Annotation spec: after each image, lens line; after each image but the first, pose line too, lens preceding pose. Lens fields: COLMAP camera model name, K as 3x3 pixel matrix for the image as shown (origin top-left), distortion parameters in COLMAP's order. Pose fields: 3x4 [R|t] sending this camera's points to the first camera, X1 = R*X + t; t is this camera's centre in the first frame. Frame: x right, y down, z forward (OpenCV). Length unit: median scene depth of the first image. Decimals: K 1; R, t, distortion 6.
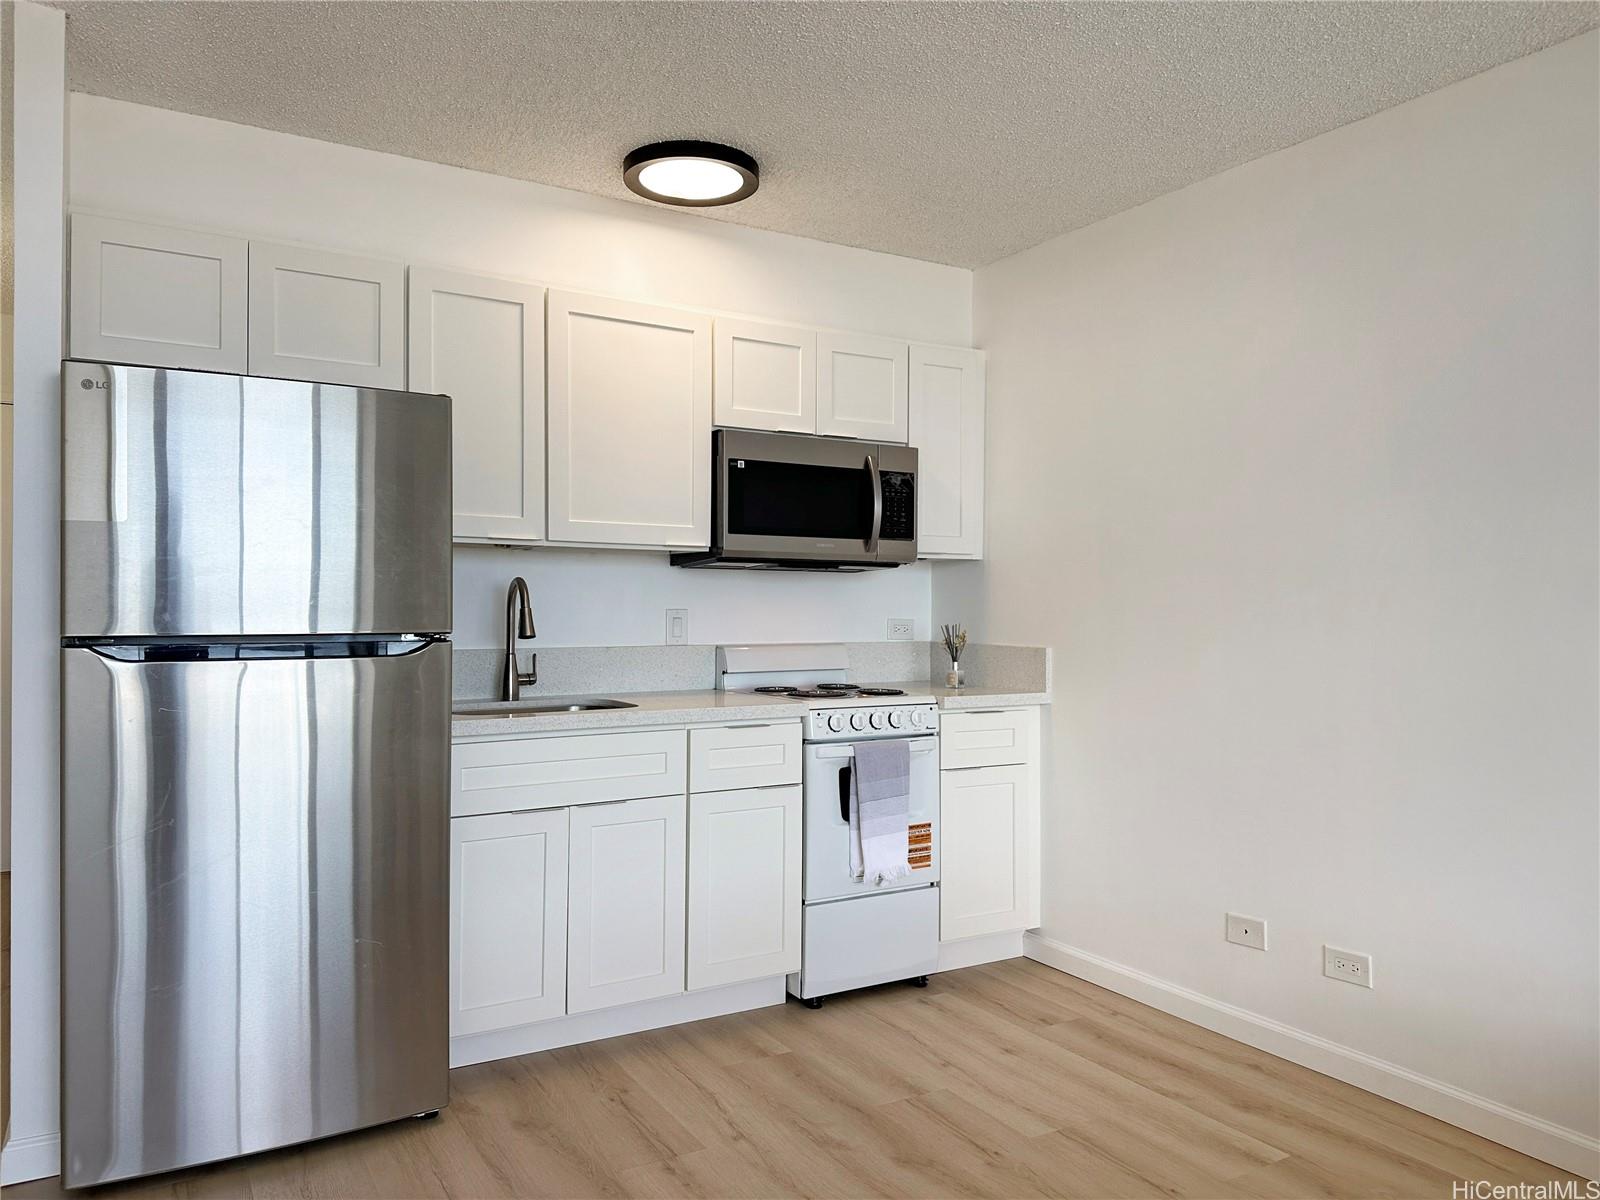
lens RADIAL K [[1139.9, 0, 800.0], [0, 1139.9, 600.0], [0, 0, 1]] dist [0.130222, -0.000689]
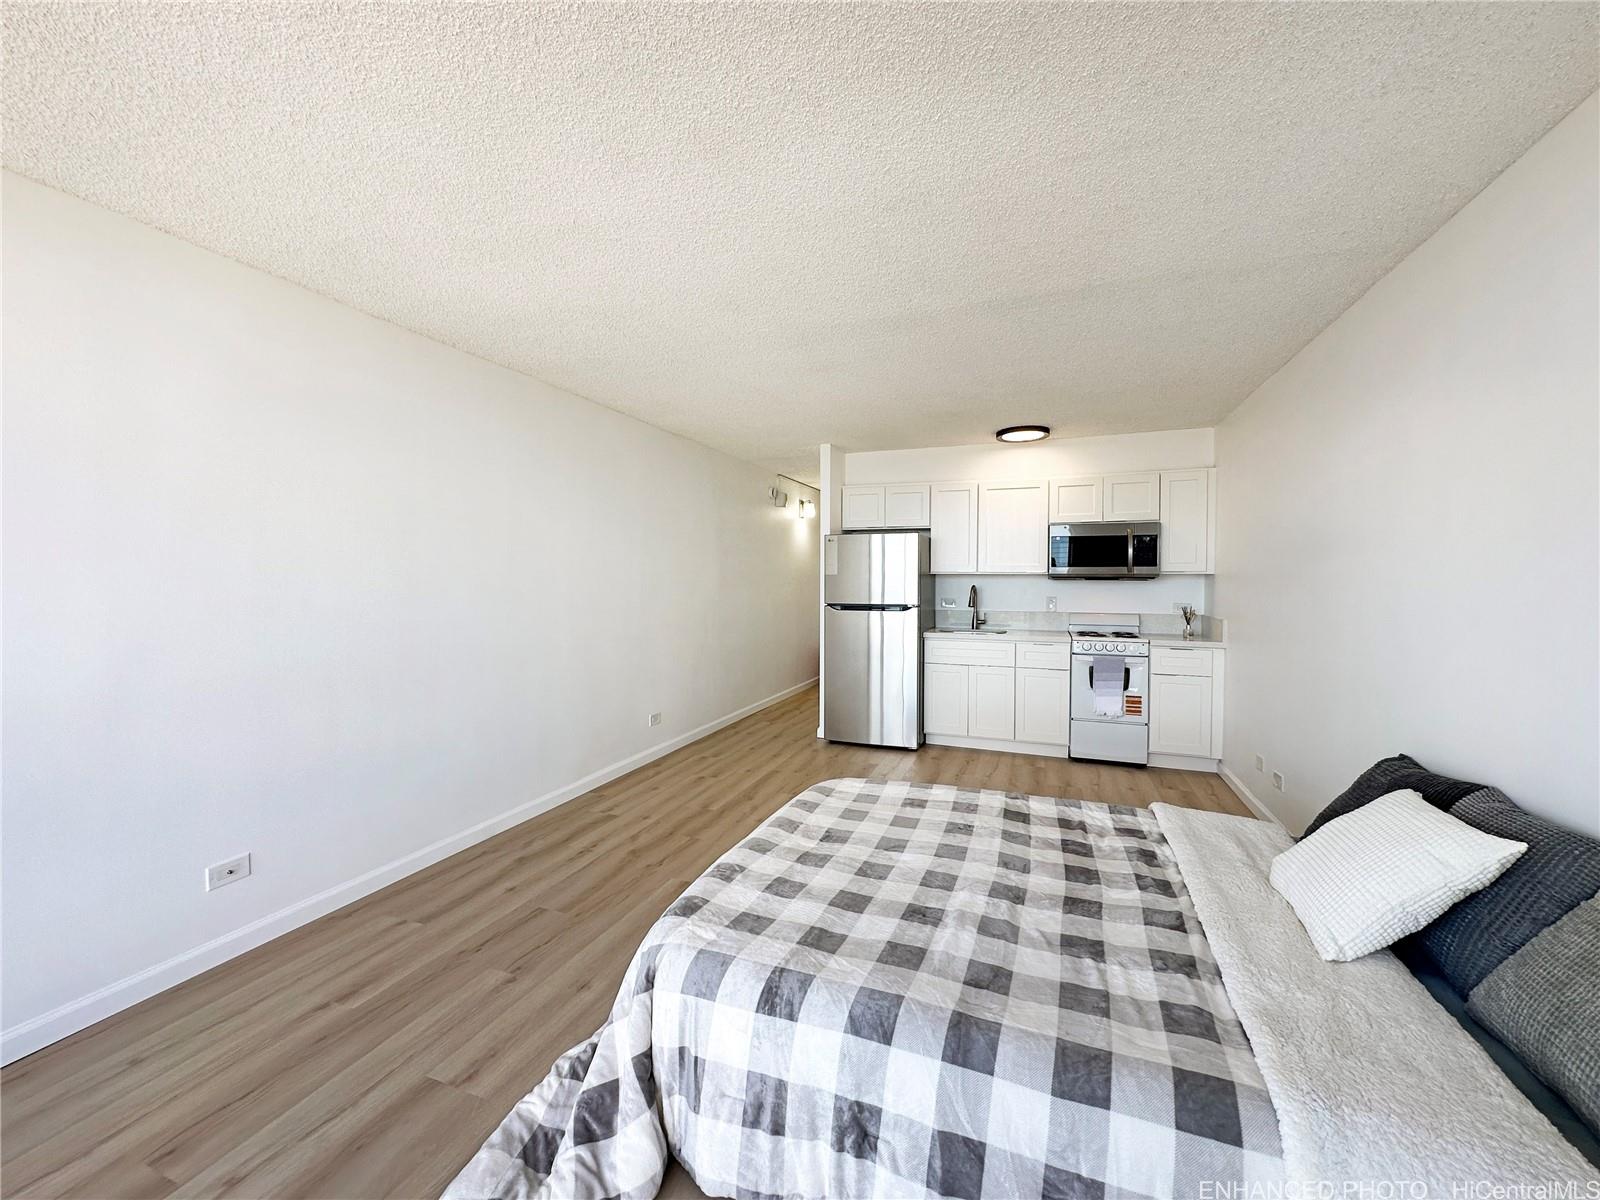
lens RADIAL K [[640.8, 0, 800.0], [0, 640.8, 600.0], [0, 0, 1]] dist [-0.000276, -0.000042]
pose [[0.612705, 0.019307, -0.790076, 0.696061], [0.002938, 0.999639, 0.026707, -0.025826], [0.790306, -0.018685, 0.612427, -0.273546]]
